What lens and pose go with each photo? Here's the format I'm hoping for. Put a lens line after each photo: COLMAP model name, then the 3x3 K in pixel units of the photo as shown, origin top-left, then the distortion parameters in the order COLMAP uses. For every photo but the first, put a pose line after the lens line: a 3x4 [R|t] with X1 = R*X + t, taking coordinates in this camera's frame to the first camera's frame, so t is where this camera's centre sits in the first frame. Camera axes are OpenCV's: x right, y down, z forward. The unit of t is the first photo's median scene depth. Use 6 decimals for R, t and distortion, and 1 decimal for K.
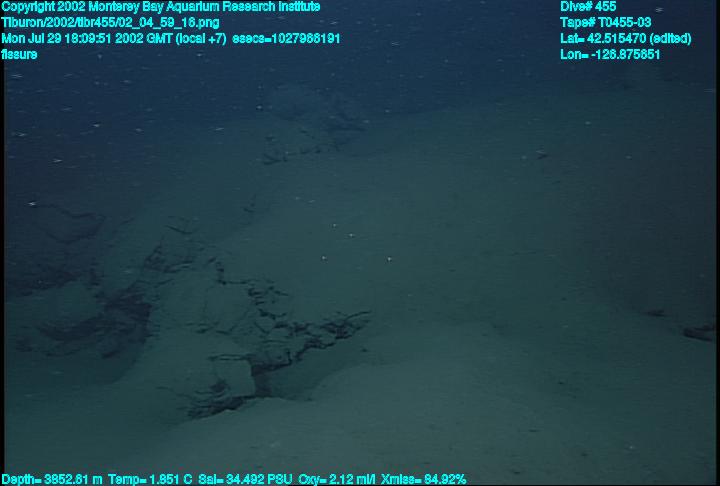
lens RADIAL K [[526.9, 0, 363.3], [0, 526.9, 247.9], [0, 0, 1]] dist [-0.044536, 0.021555]
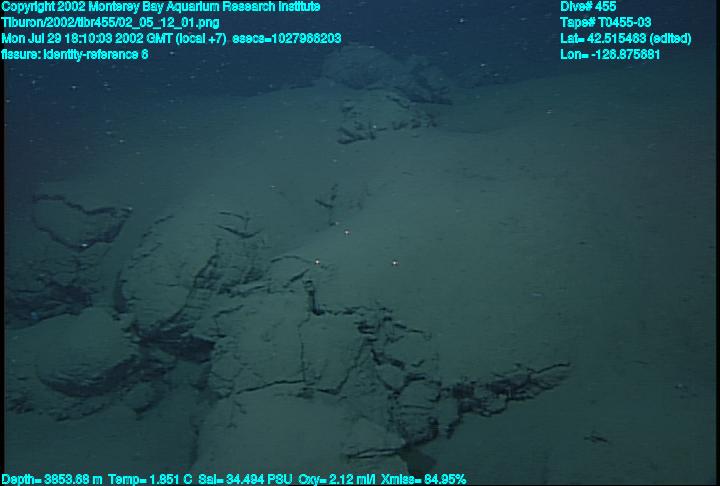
lens RADIAL K [[526.9, 0, 369.2], [0, 526.9, 258.8], [0, 0, 1]] dist [-0.044536, 0.021555]
pose [[0.999833, 0.001760, 0.018167, -0.203112], [-0.002355, 0.999459, 0.032801, -0.023500], [-0.018100, -0.032839, 0.999297, 0.306166]]
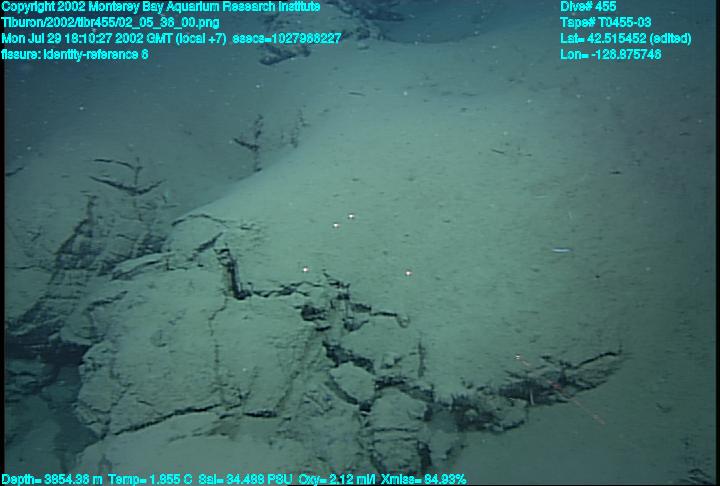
lens RADIAL K [[526.9, 0, 368.4], [0, 526.9, 267.0], [0, 0, 1]] dist [-0.044536, 0.021555]
pose [[0.991010, -0.061946, 0.118582, -0.199000], [0.047005, 0.991056, 0.124891, -0.009057], [-0.125258, -0.118195, 0.985059, 0.509576]]
